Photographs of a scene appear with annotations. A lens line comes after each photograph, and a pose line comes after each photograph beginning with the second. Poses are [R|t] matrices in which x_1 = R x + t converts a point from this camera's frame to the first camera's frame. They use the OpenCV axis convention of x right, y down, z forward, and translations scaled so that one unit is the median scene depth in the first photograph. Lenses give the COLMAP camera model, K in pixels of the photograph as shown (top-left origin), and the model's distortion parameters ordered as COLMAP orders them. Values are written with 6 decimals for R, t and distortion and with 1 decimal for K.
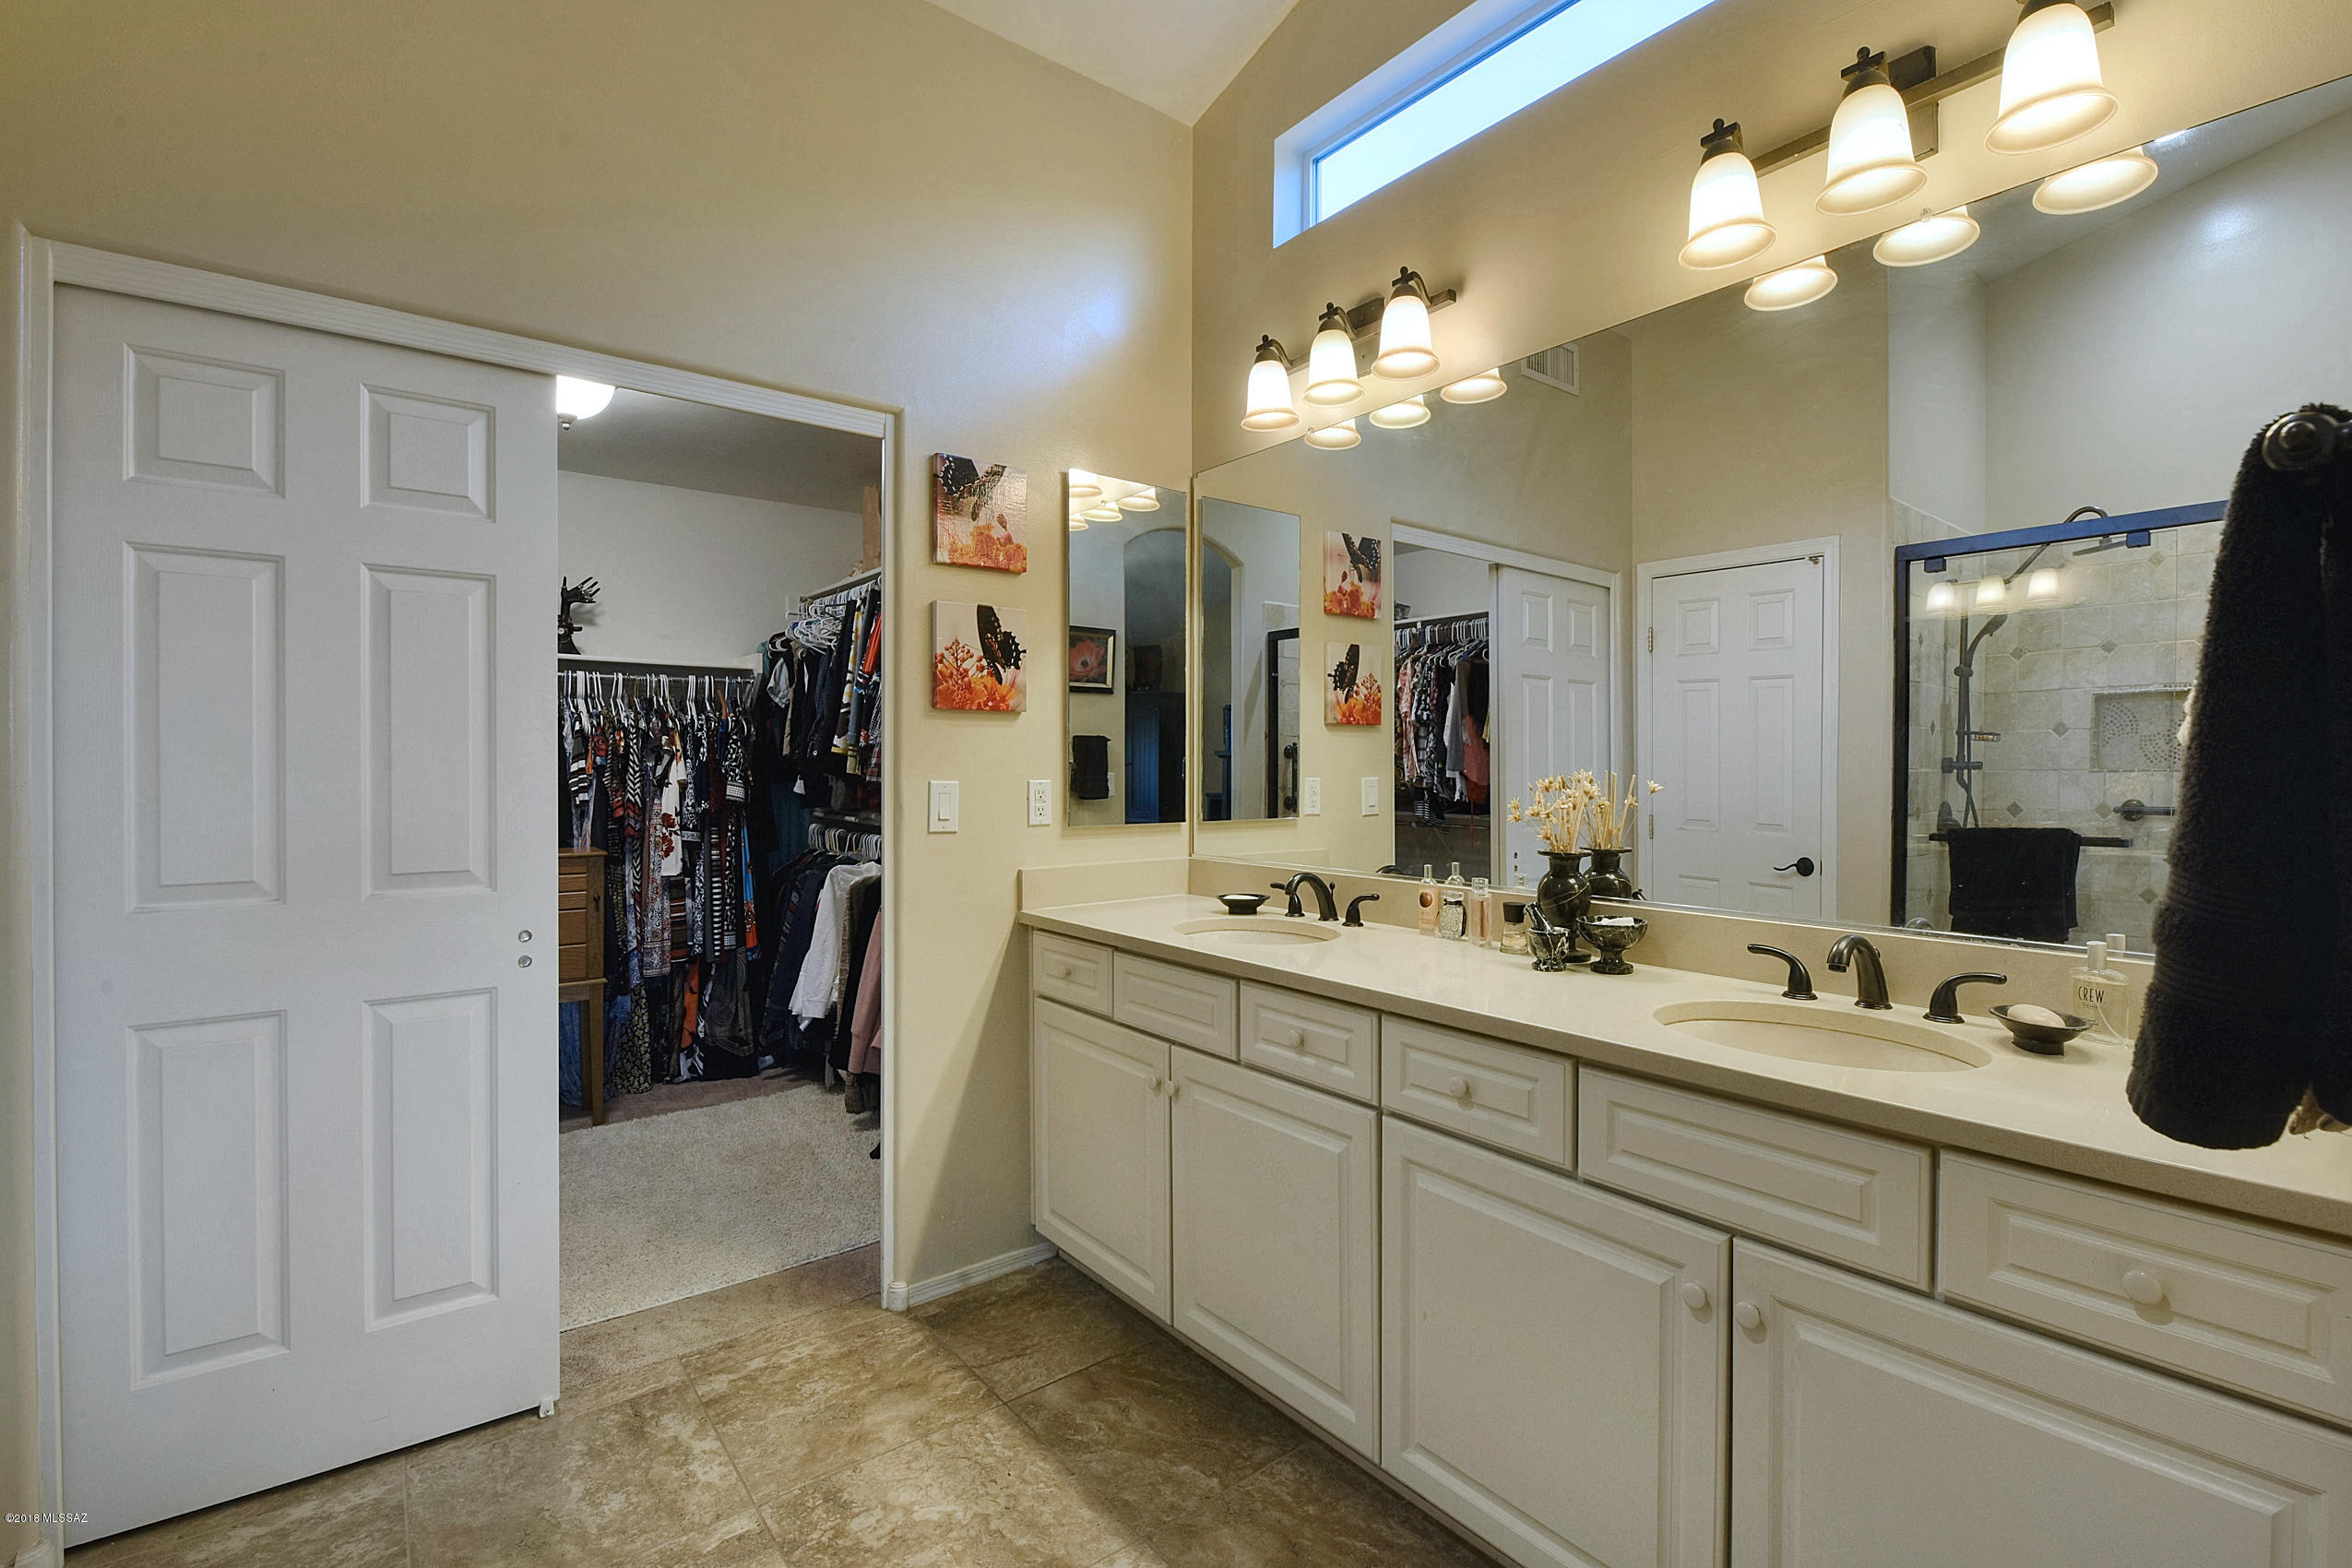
lens RADIAL K [[1083.9, 0, 1177.4], [0, 1083.9, 780.5], [0, 0, 1]] dist [-0.001567, -0.000081]
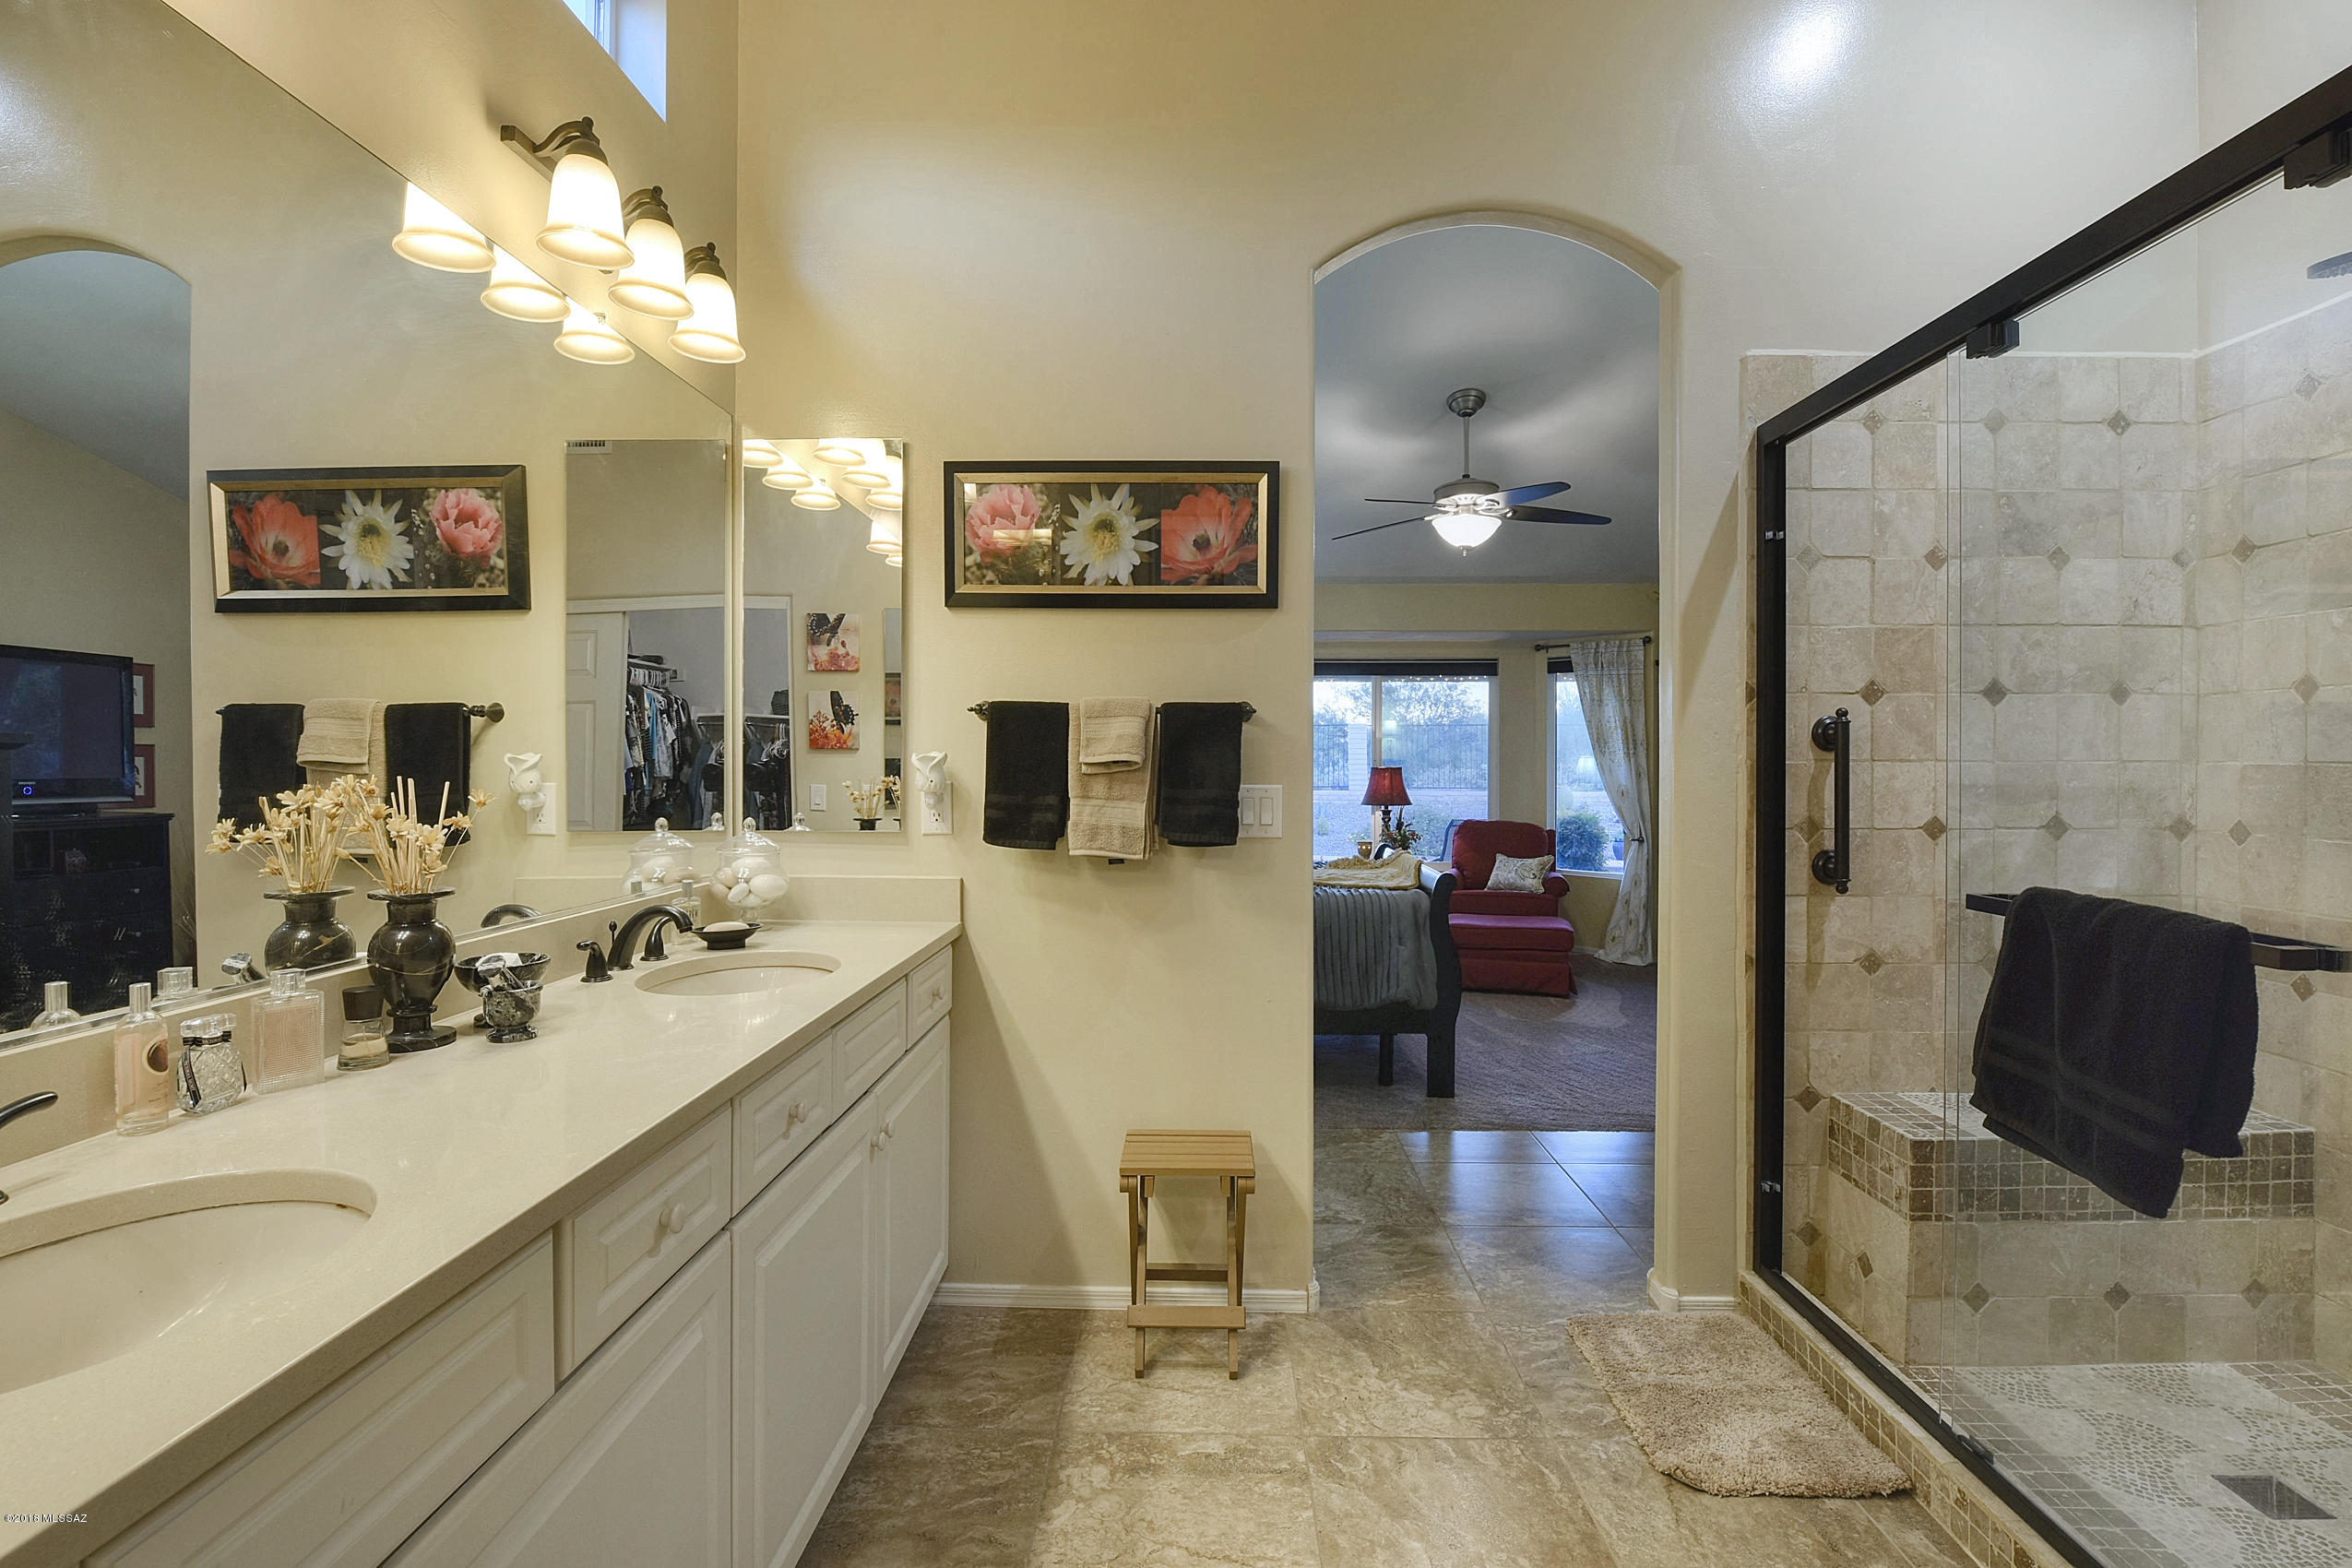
lens RADIAL K [[1083.9, 0, 1181.6], [0, 1083.9, 772.5], [0, 0, 1]] dist [-0.001567, -0.000081]
pose [[0.786103, 0.007022, -0.618056, 0.182775], [-0.006430, 0.999974, 0.003183, -0.014229], [0.618062, 0.001471, 0.786128, 0.633197]]
